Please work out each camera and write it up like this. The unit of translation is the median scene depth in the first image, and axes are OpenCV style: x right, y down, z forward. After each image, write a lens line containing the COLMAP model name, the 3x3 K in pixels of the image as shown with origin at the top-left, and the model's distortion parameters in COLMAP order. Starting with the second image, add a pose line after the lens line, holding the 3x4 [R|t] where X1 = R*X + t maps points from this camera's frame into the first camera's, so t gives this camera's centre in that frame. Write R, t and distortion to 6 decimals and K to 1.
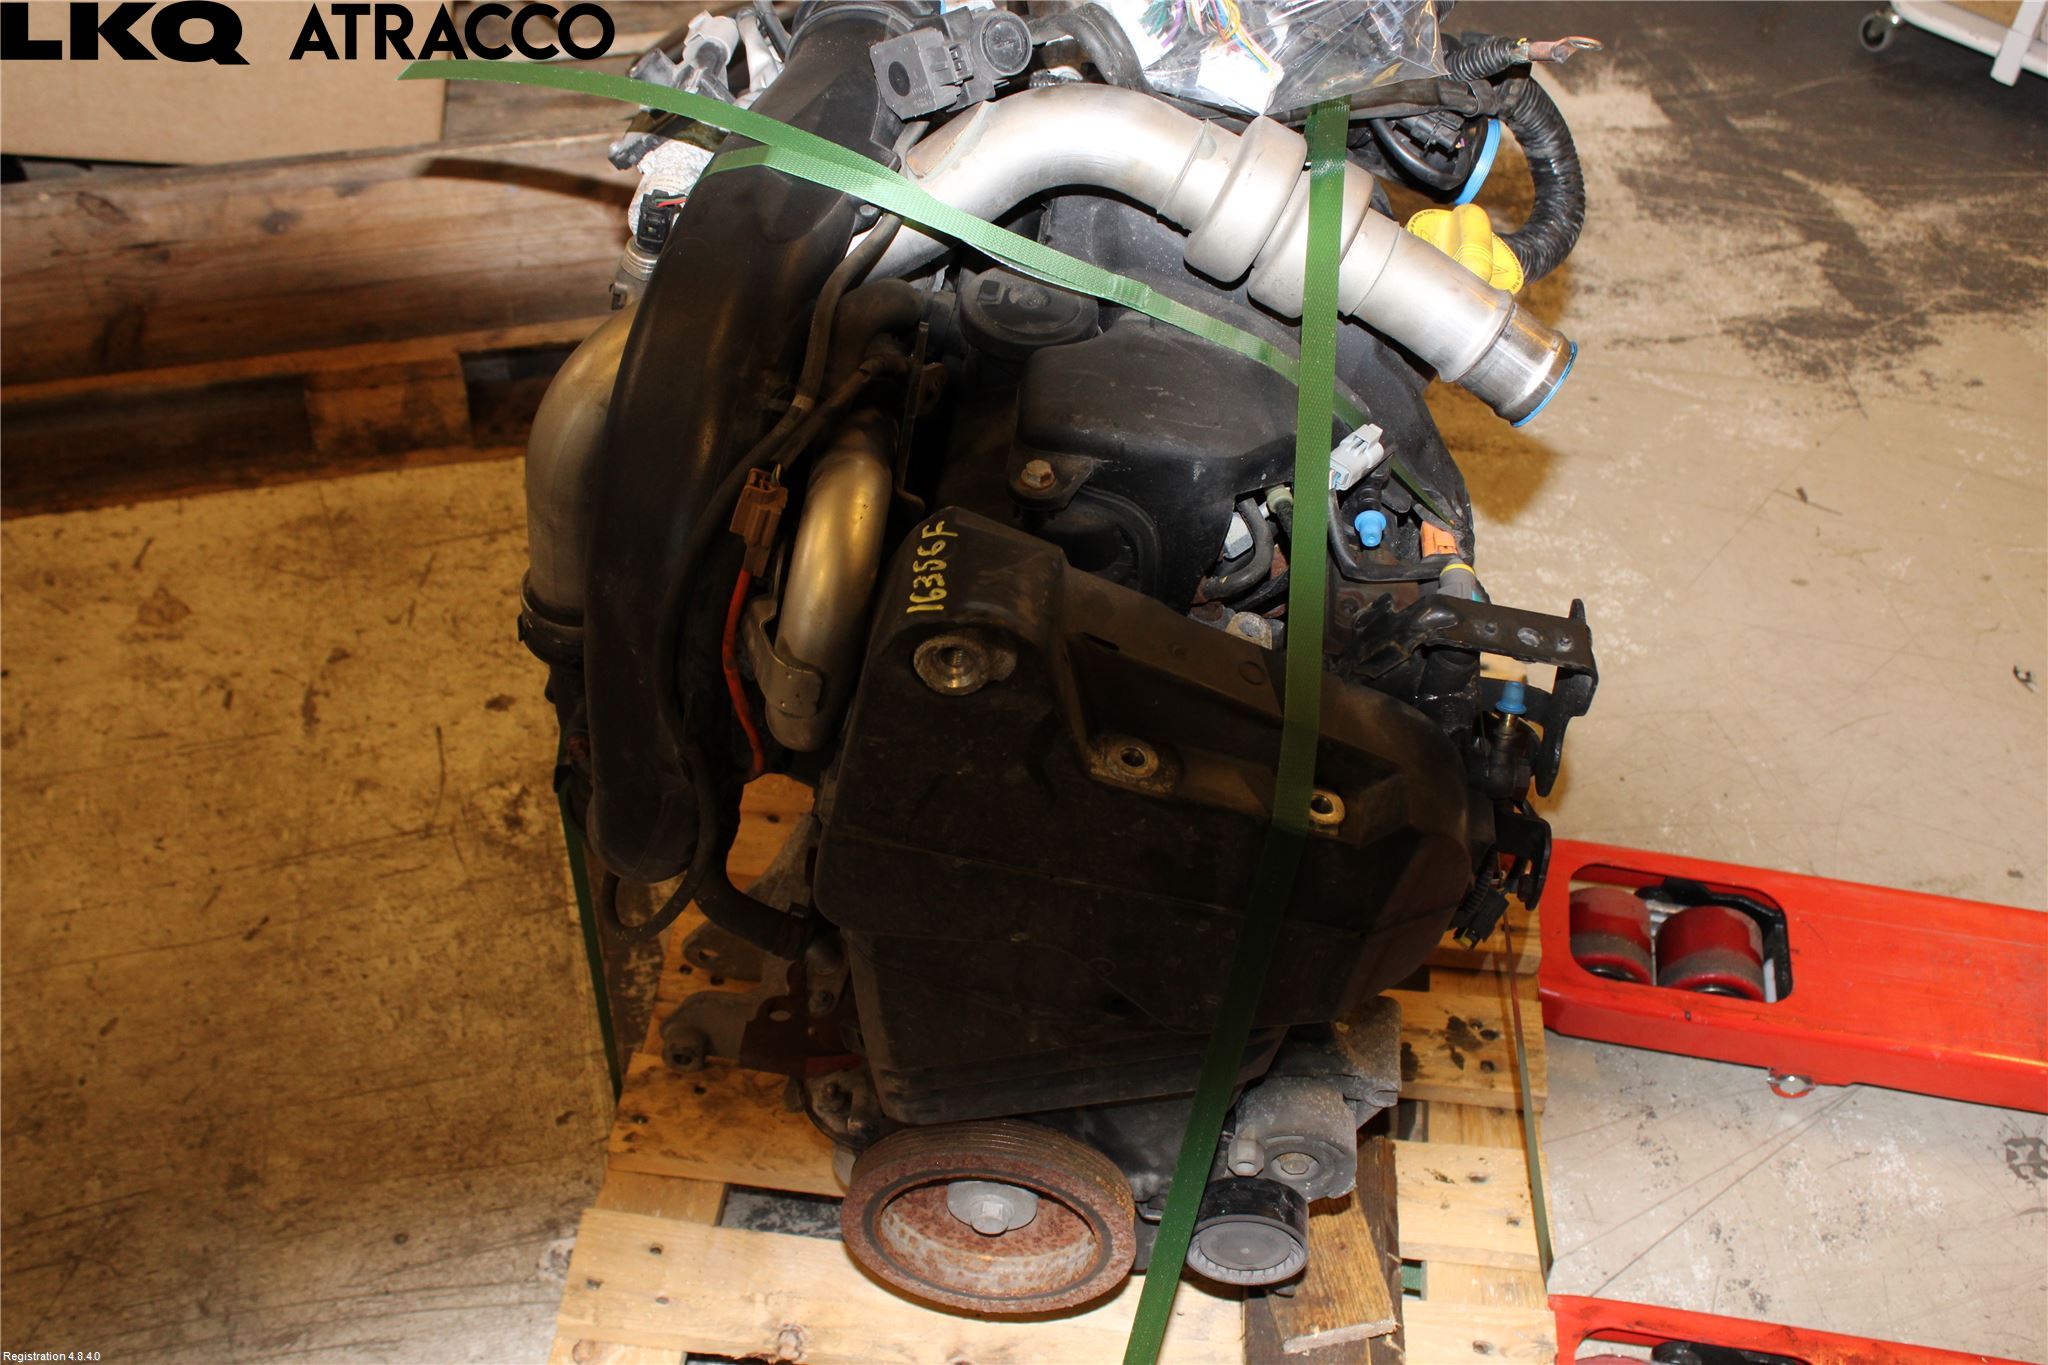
lens RADIAL K [[2232.2, 0, 1012.4], [0, 2232.2, 668.6], [0, 0, 1]] dist [-0.114754, 0.191904]
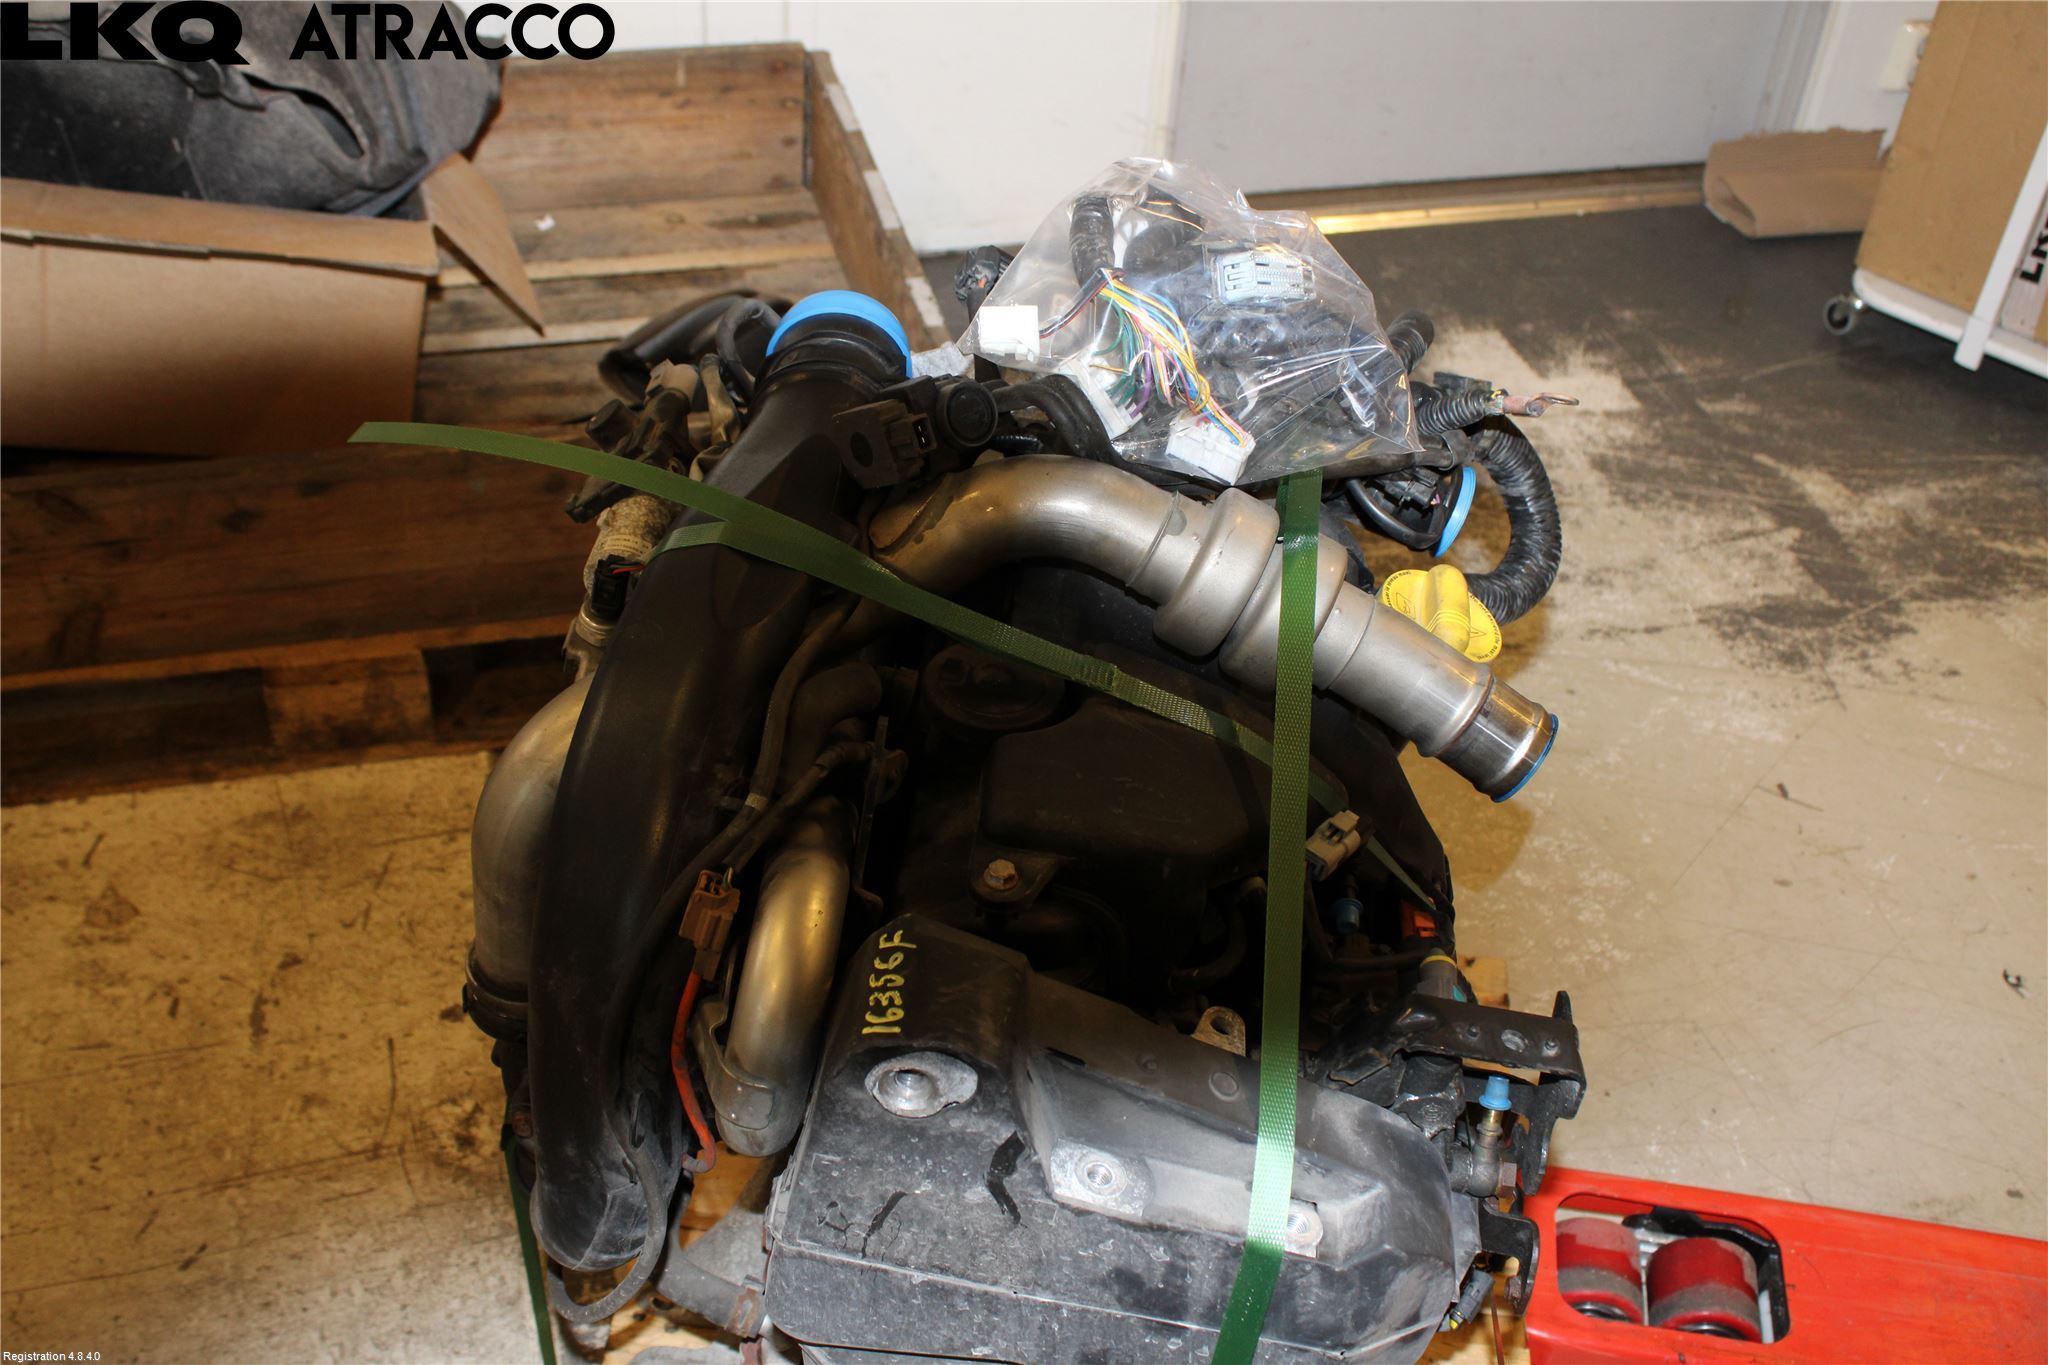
lens RADIAL K [[2232.2, 0, 1012.4], [0, 2232.2, 668.6], [0, 0, 1]] dist [-0.114754, 0.191904]
pose [[0.999940, 0.003072, 0.010542, 0.002985], [-0.002006, 0.995015, -0.099706, -0.040079], [-0.010795, 0.099679, 0.994961, 0.017871]]
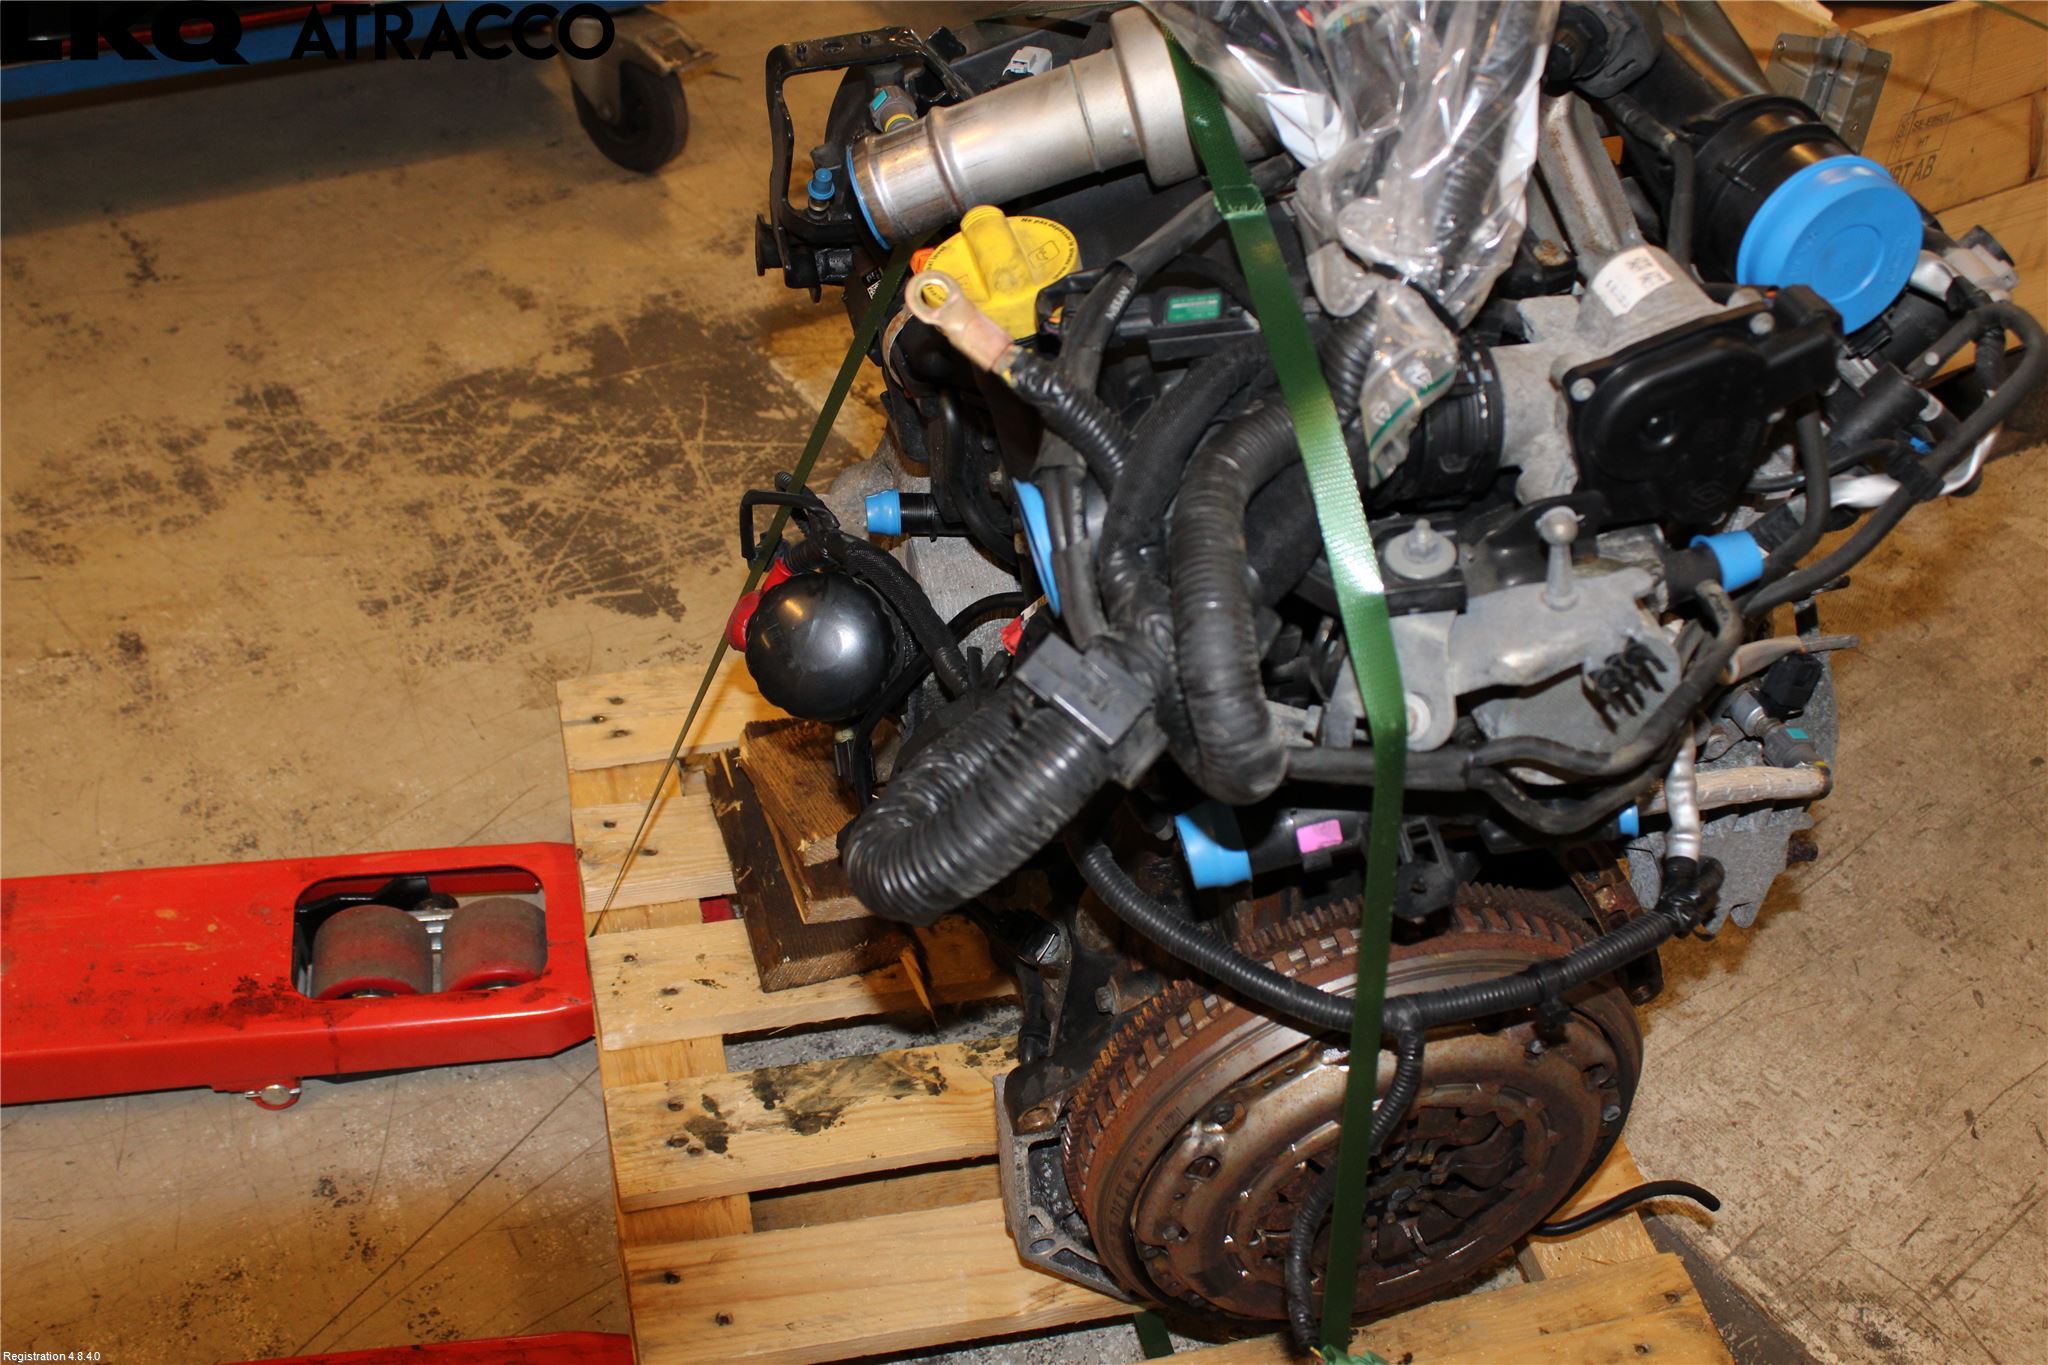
lens RADIAL K [[2232.2, 0, 1012.4], [0, 2232.2, 668.6], [0, 0, 1]] dist [-0.114754, 0.191904]
pose [[-0.927170, 0.118997, -0.355241, 0.302031], [-0.343291, 0.109860, 0.932782, -0.558307], [0.150025, 0.986798, -0.061008, 0.712558]]
